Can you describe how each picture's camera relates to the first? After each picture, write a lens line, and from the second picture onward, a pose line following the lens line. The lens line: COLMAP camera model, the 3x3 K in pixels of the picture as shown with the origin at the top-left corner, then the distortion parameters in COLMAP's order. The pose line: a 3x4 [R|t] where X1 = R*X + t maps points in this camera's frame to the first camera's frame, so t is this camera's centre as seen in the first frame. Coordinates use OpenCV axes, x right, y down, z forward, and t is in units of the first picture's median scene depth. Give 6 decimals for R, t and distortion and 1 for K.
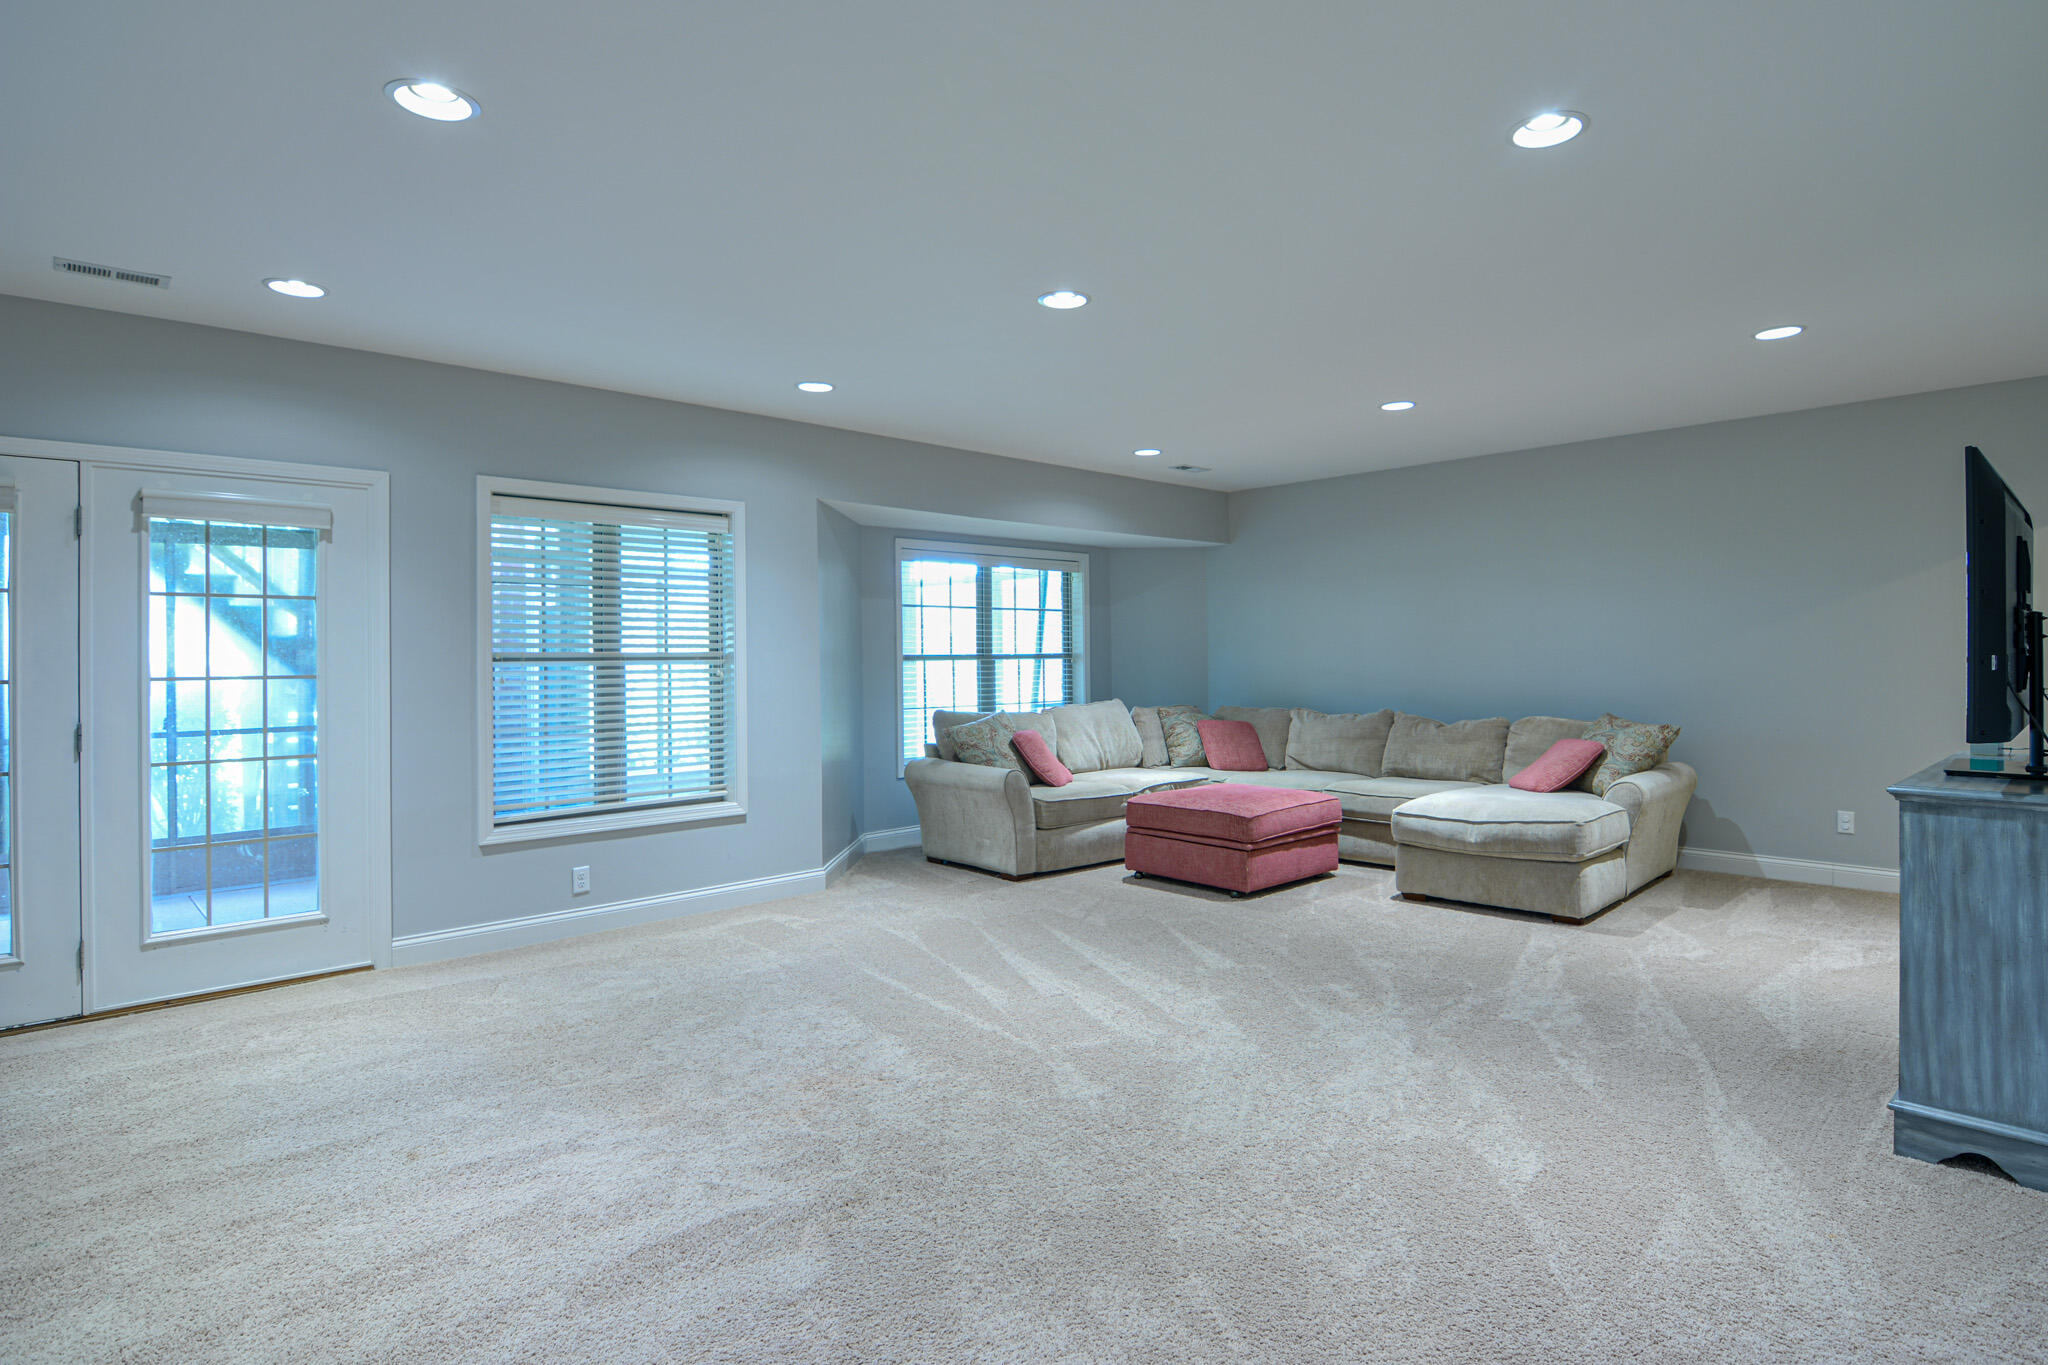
lens RADIAL K [[1065.8, 0, 1057.1], [0, 1065.8, 641.6], [0, 0, 1]] dist [0.000414, -0.014541]
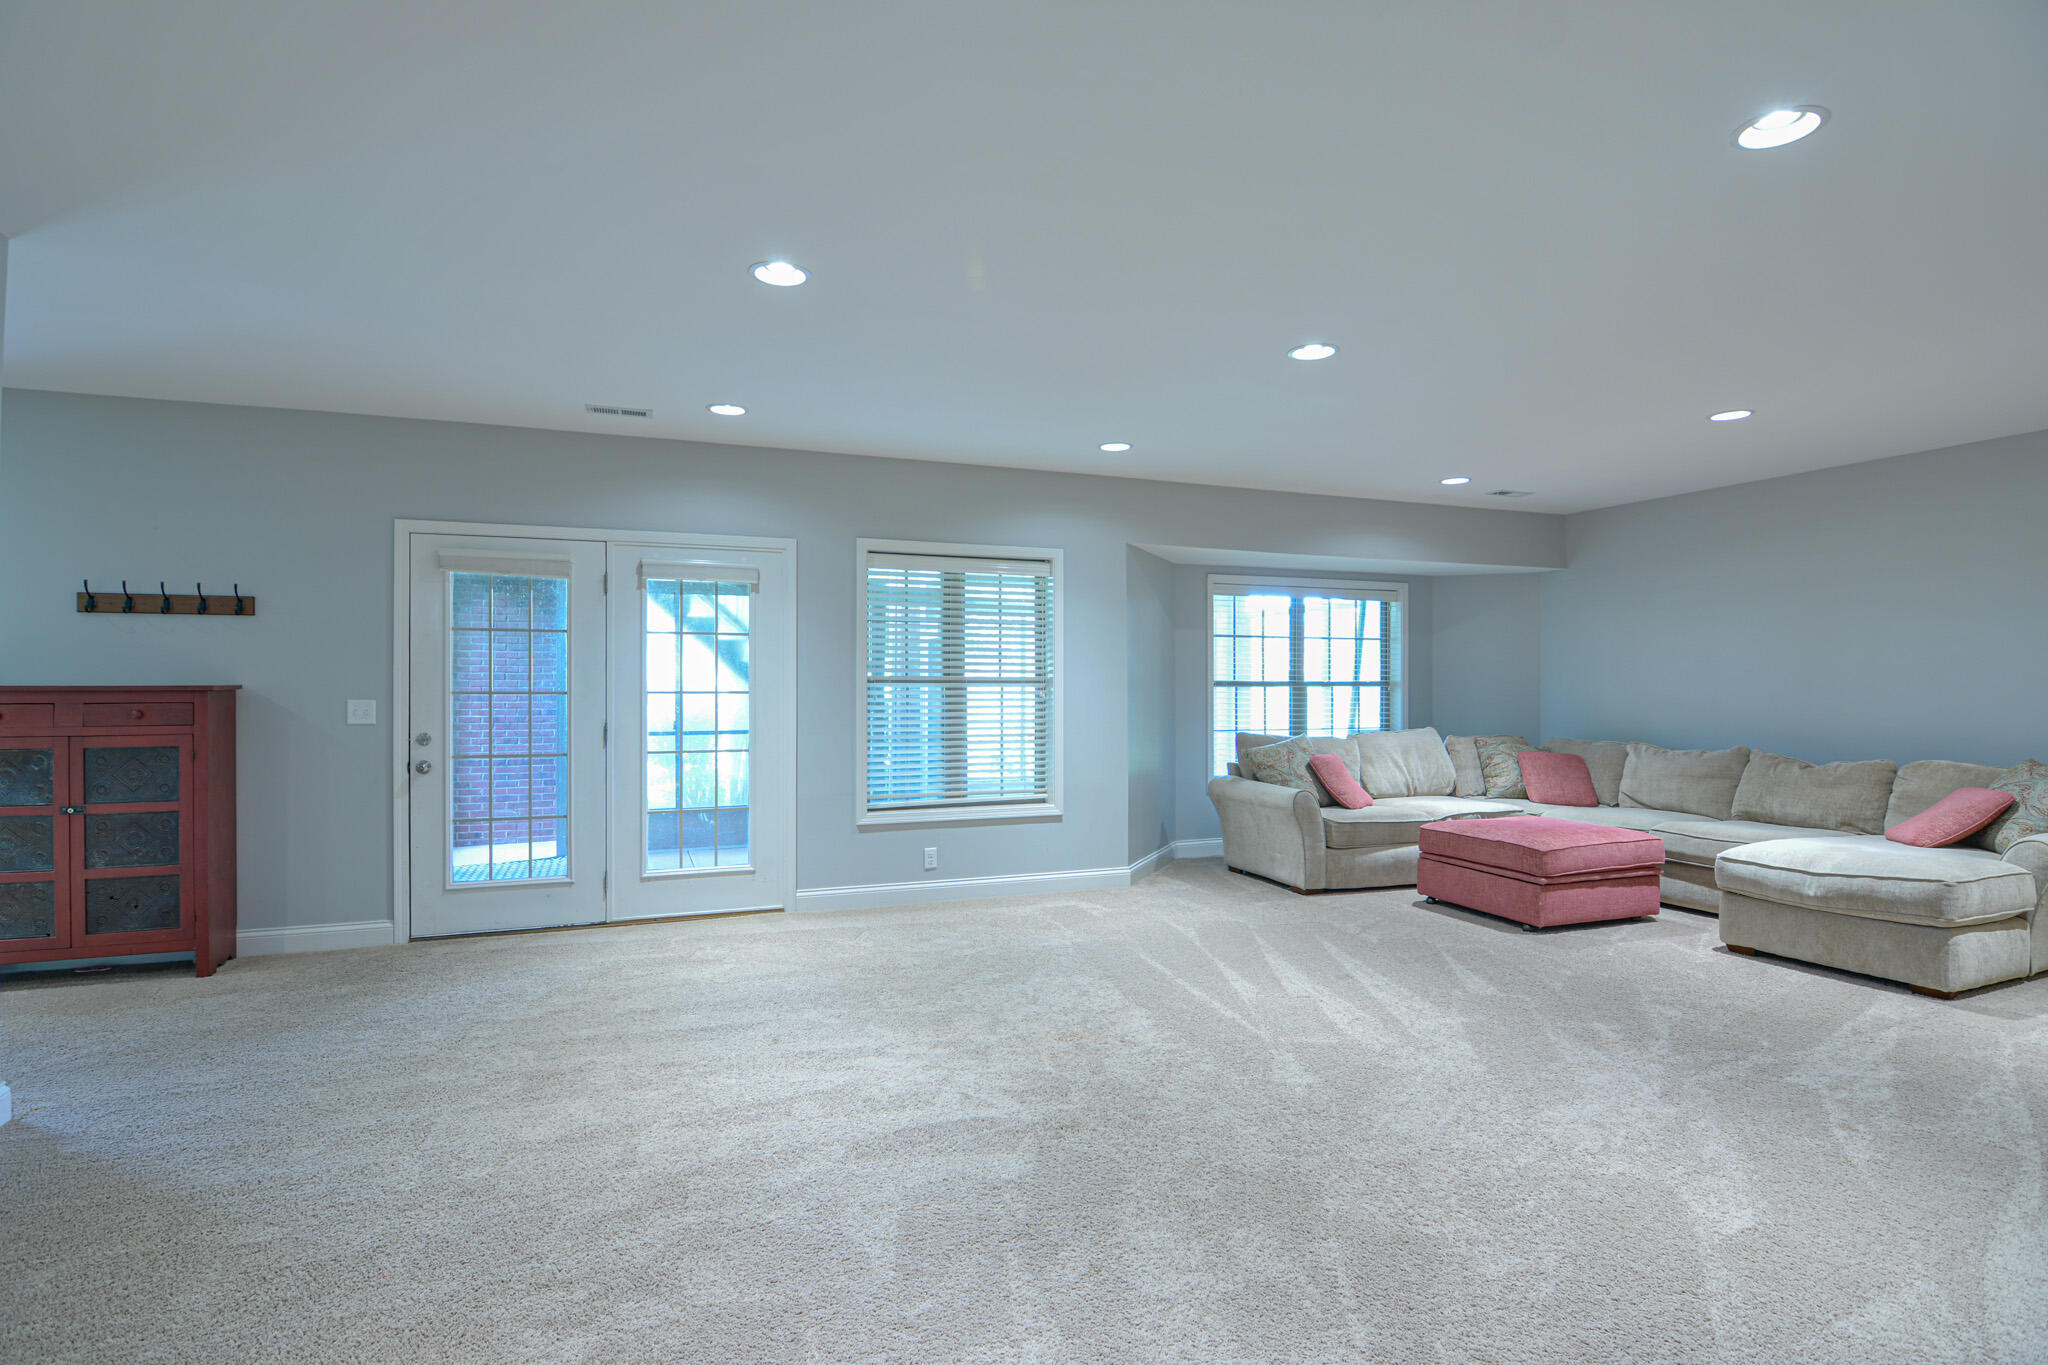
lens RADIAL K [[1004.8, 0, 1014.6], [0, 1004.8, 679.0], [0, 0, 1]] dist [-0.000402, -0.012316]
pose [[0.919622, 0.009804, -0.392682, 0.105618], [-0.005647, 0.999915, 0.011742, -0.000974], [0.392764, -0.008581, 0.919599, -0.042014]]
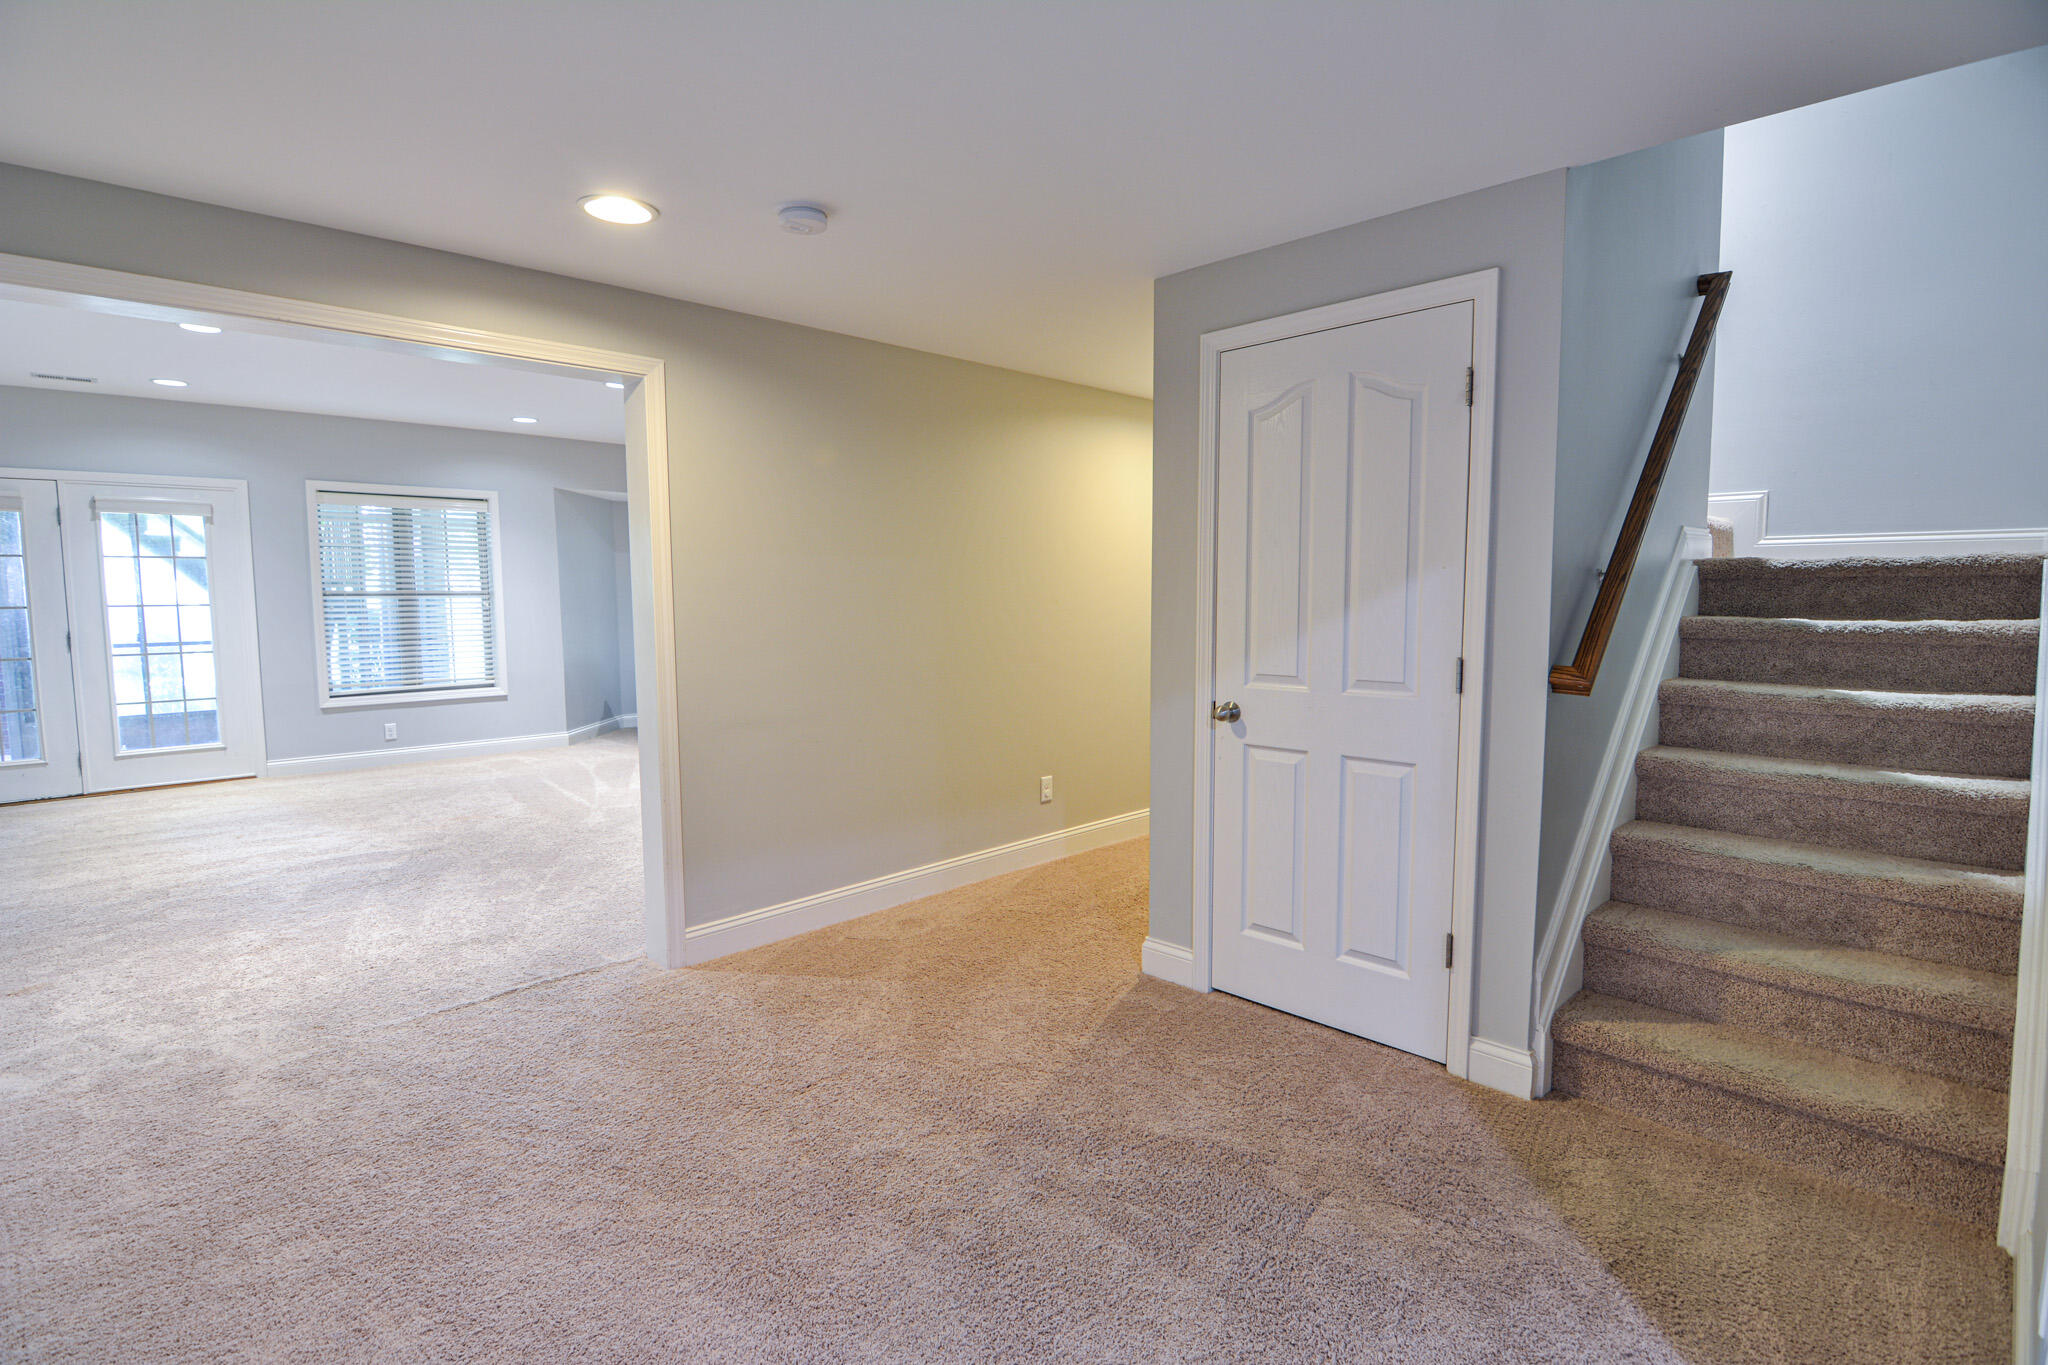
lens RADIAL K [[1004.8, 0, 1014.6], [0, 1004.8, 679.0], [0, 0, 1]] dist [-0.000402, -0.012316]
pose [[0.999956, 0.003668, -0.008662, 0.521383], [-0.002796, 0.995119, 0.098642, -0.008923], [0.008981, -0.098613, 0.995085, -0.505445]]
